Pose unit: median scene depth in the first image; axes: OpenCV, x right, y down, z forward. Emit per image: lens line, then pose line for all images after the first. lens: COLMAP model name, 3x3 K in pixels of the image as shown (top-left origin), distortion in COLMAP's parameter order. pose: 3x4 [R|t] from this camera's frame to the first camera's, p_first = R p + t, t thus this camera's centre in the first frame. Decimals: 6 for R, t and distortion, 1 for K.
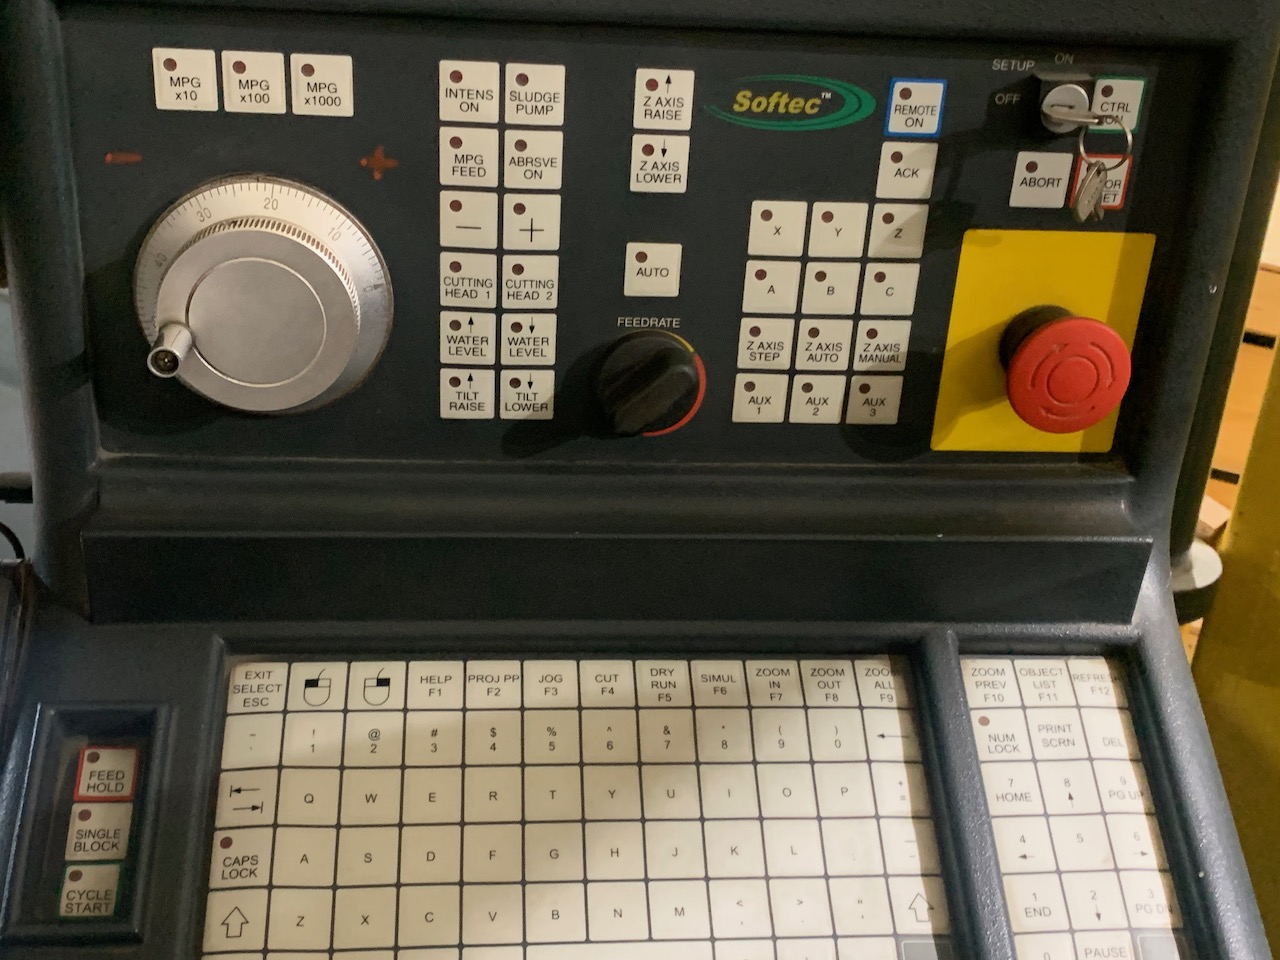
lens RADIAL K [[1568.7, 0, 640.0], [0, 1568.7, 480.0], [0, 0, 1]] dist [0.219065, -0.750364]
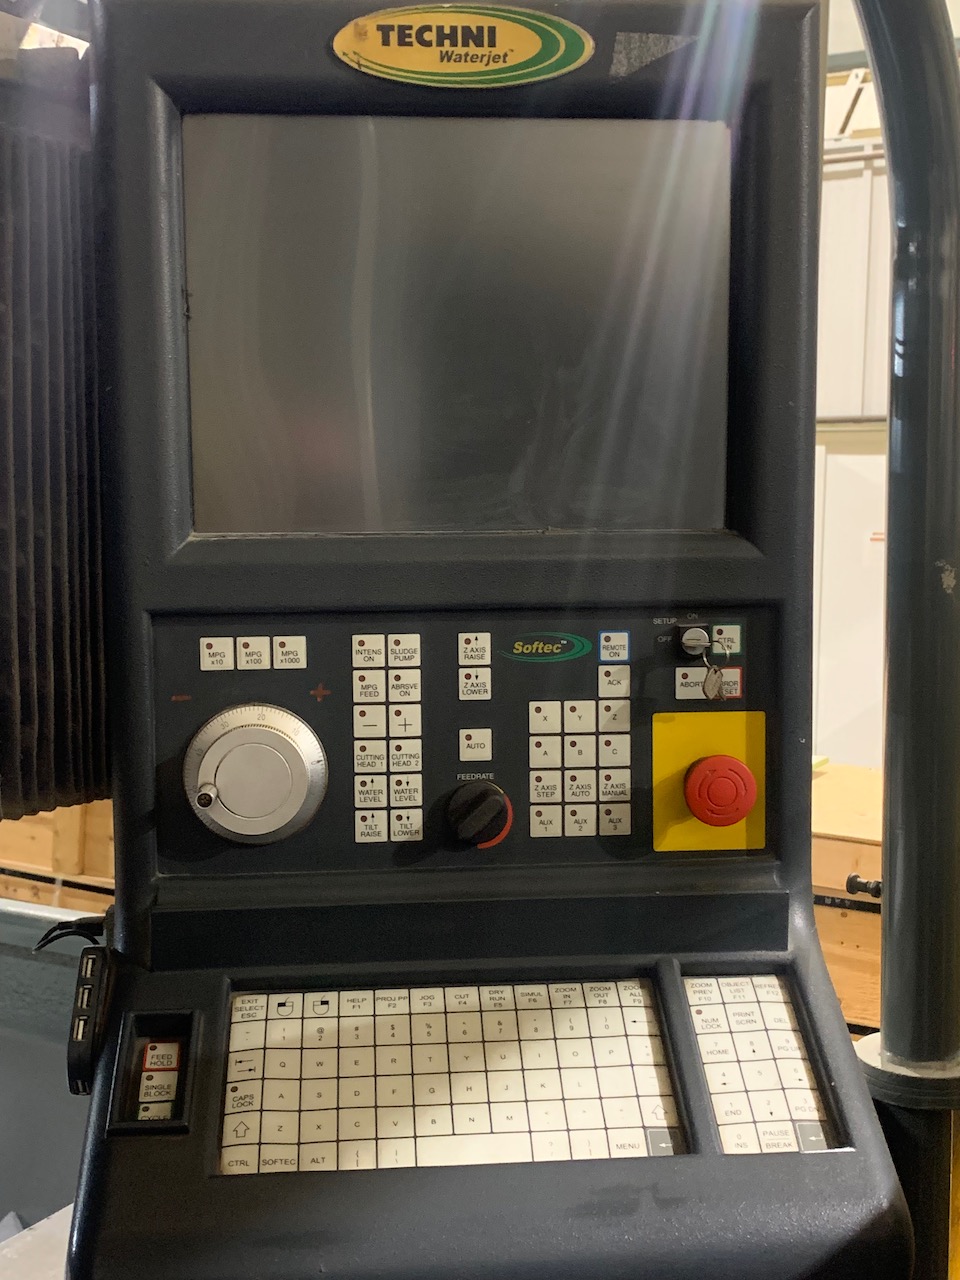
lens RADIAL K [[1568.7, 0, 480.0], [0, 1568.7, 640.0], [0, 0, 1]] dist [0.219065, -0.750364]
pose [[0.997571, -0.064546, -0.026204, 0.065490], [0.051896, 0.939514, -0.338555, 0.343727], [0.046471, 0.336373, 0.940582, -0.667810]]
